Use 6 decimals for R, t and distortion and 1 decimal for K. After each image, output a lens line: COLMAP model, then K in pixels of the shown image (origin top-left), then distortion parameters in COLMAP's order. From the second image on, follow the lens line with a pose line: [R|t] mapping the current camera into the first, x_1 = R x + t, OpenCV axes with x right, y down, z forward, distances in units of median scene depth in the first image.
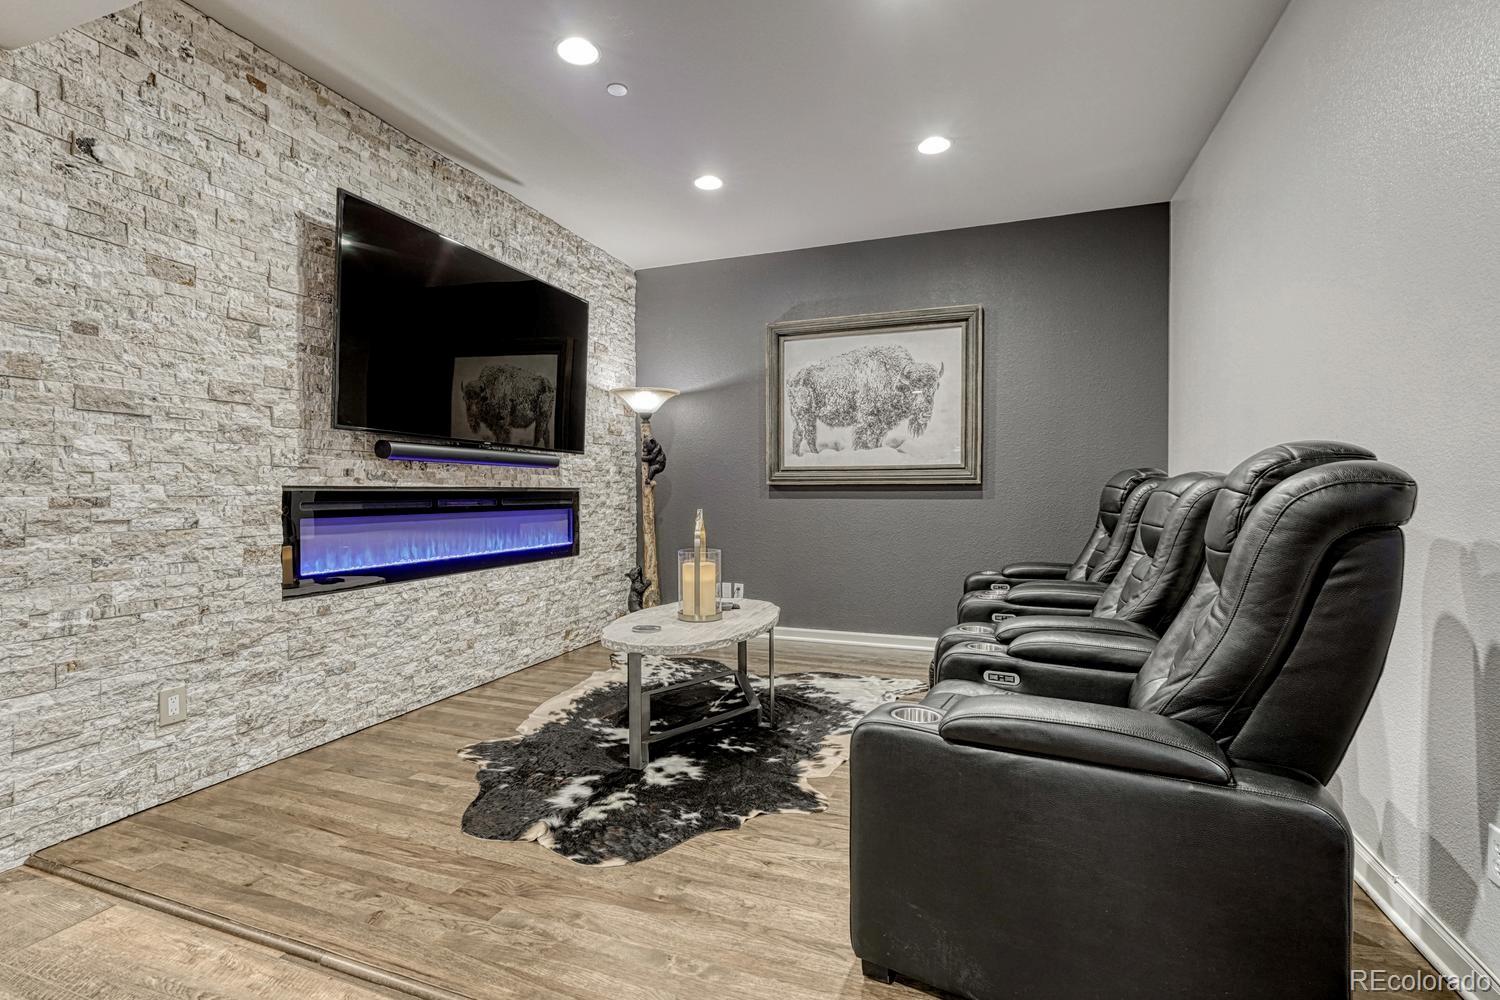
lens RADIAL K [[685.4, 0, 745.8], [0, 685.4, 495.0], [0, 0, 1]] dist [-0.000505, 0.001378]
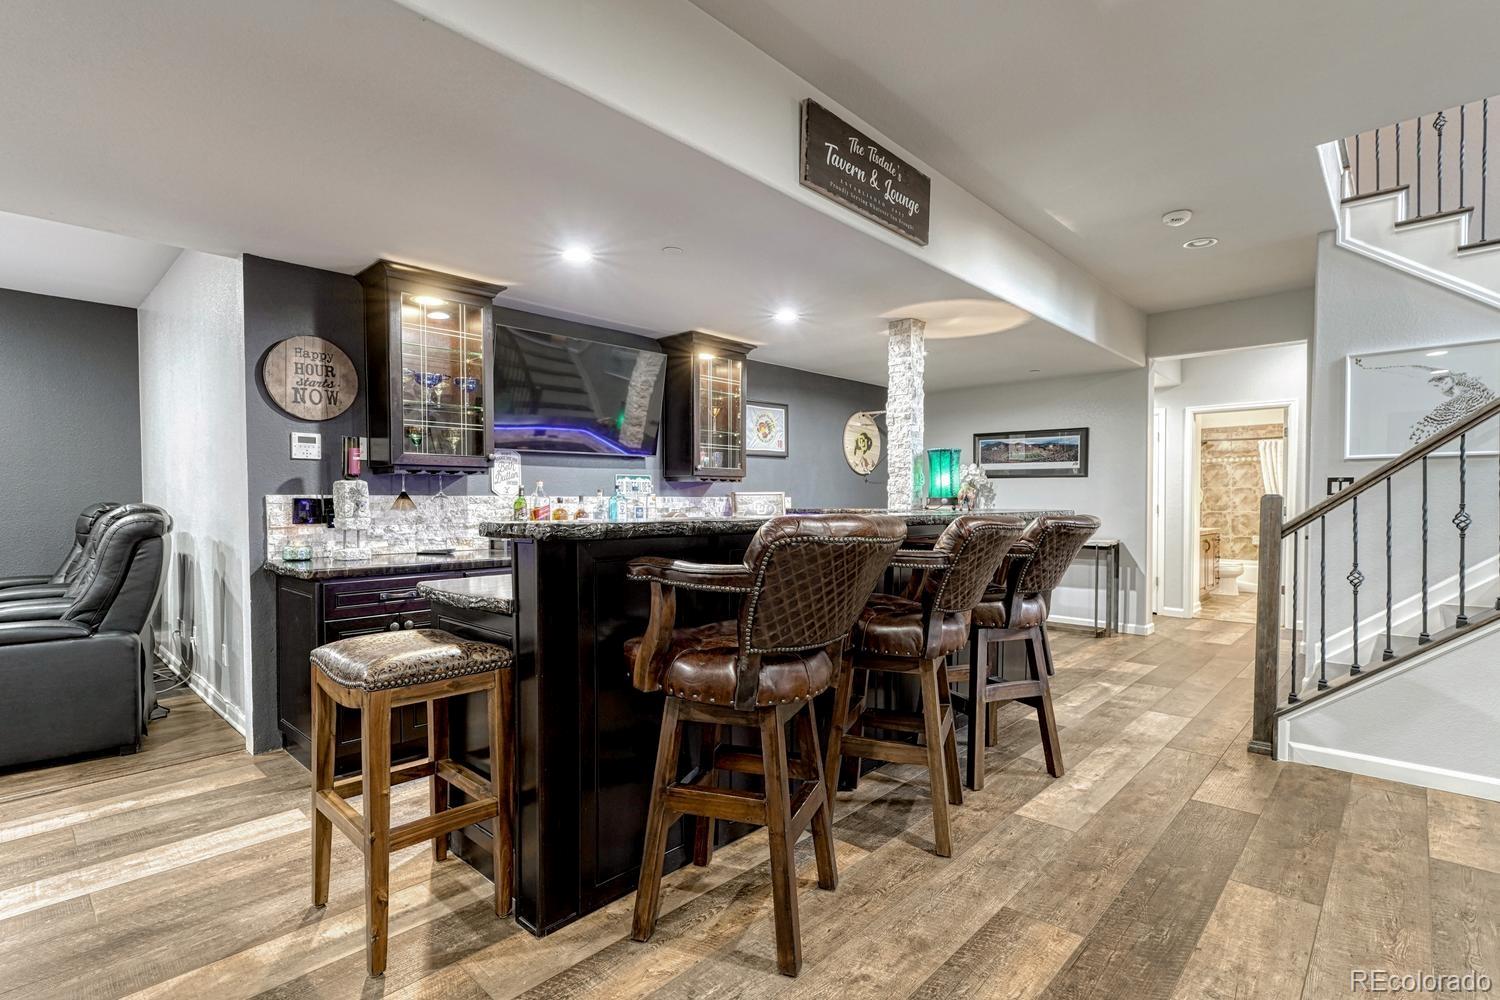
lens RADIAL K [[712.1, 0, 759.1], [0, 712.1, 522.0], [0, 0, 1]] dist [-0.002421, -0.000922]
pose [[0.380894, -0.025468, 0.924268, -0.214919], [0.009364, 0.999676, 0.023686, -0.015356], [-0.924571, -0.000367, 0.381009, -0.629878]]
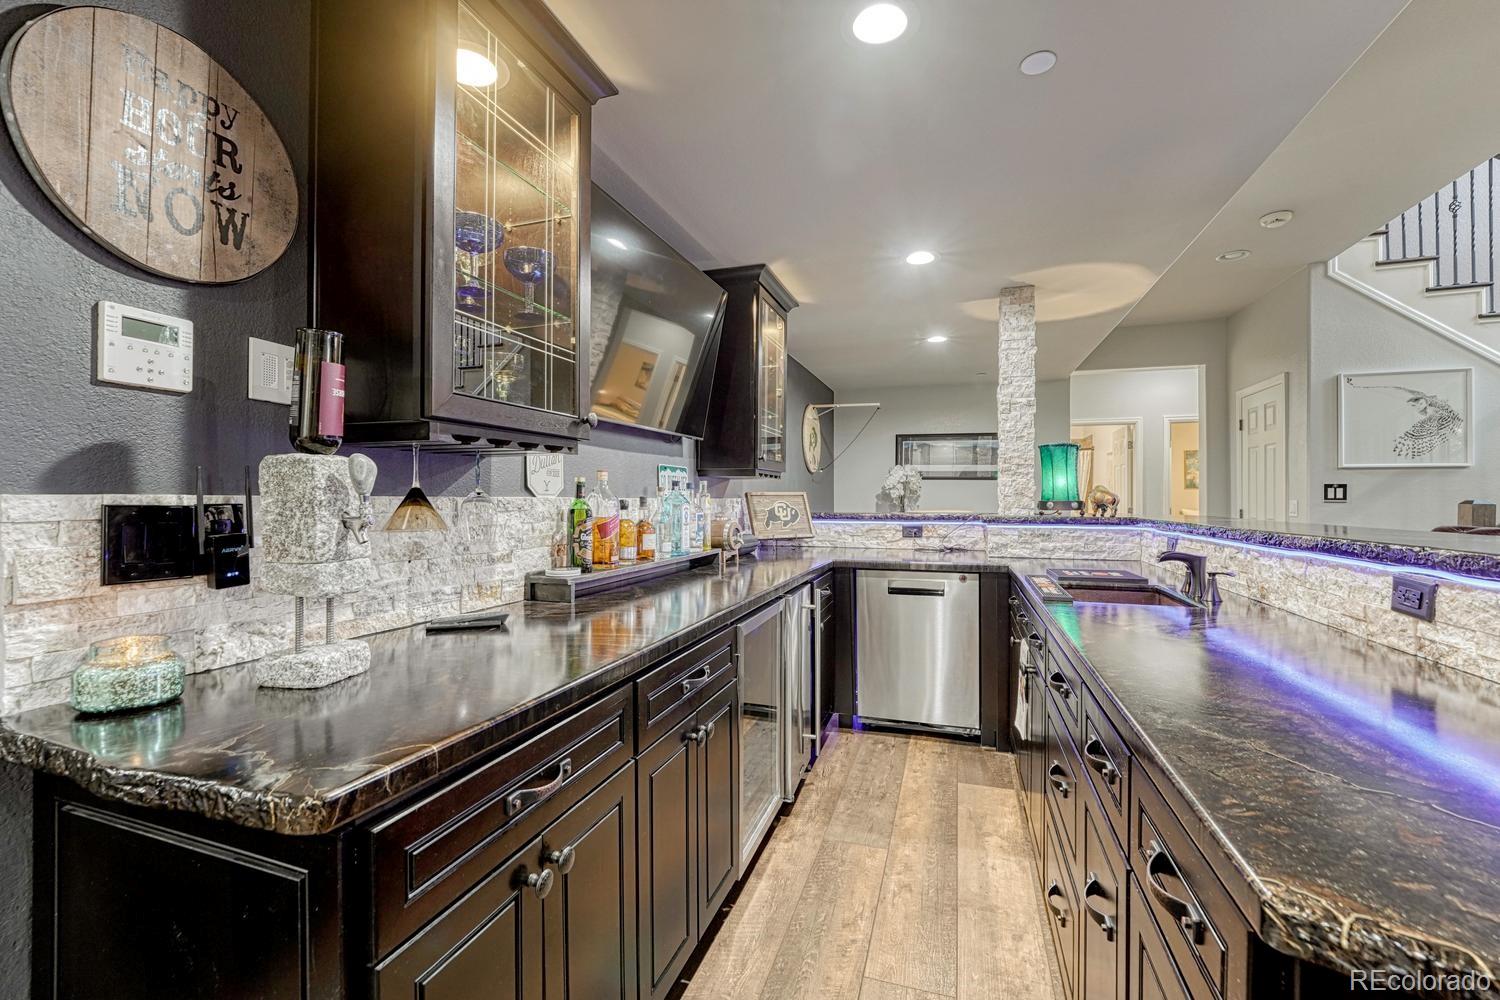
lens RADIAL K [[623.5, 0, 750.1], [0, 623.5, 498.8], [0, 0, 1]] dist [-0.015049, -0.000220]
pose [[-0.034214, 0.002602, 0.999411, 0.081130], [0.007287, 0.999971, -0.002354, -0.027236], [-0.999388, 0.007202, -0.034232, -0.095188]]
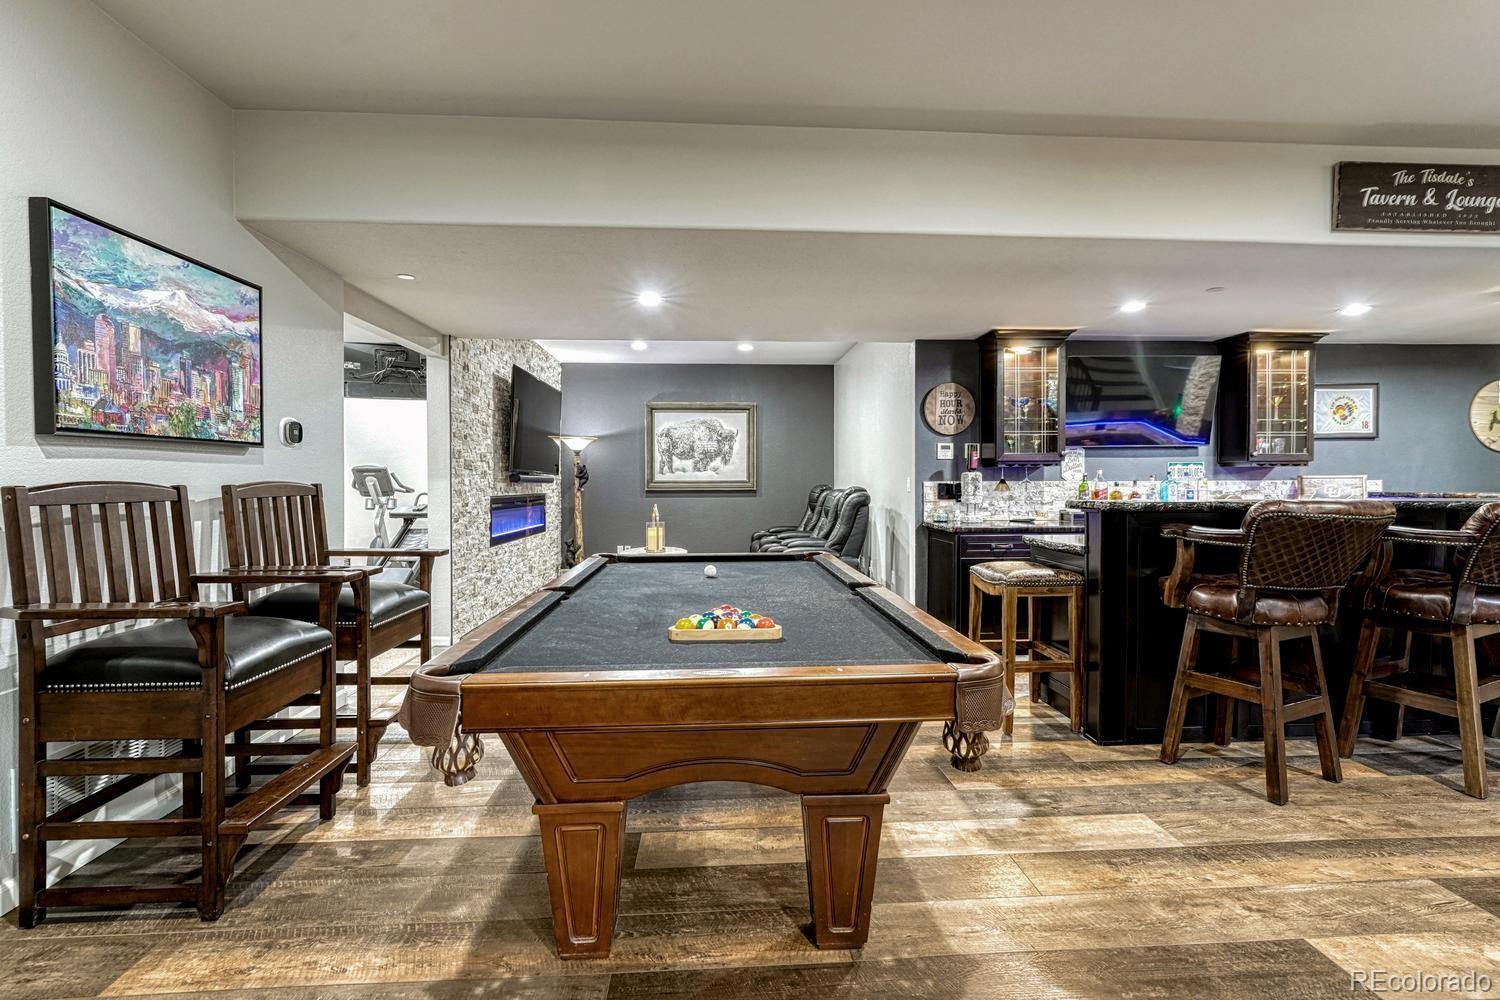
lens RADIAL K [[685.4, 0, 754.3], [0, 685.4, 493.6], [0, 0, 1]] dist [-0.000505, 0.001378]
pose [[0.913078, -0.008458, 0.407696, -0.479301], [0.005528, 0.999950, 0.008365, -0.021342], [-0.407747, -0.005384, 0.913079, -0.838455]]
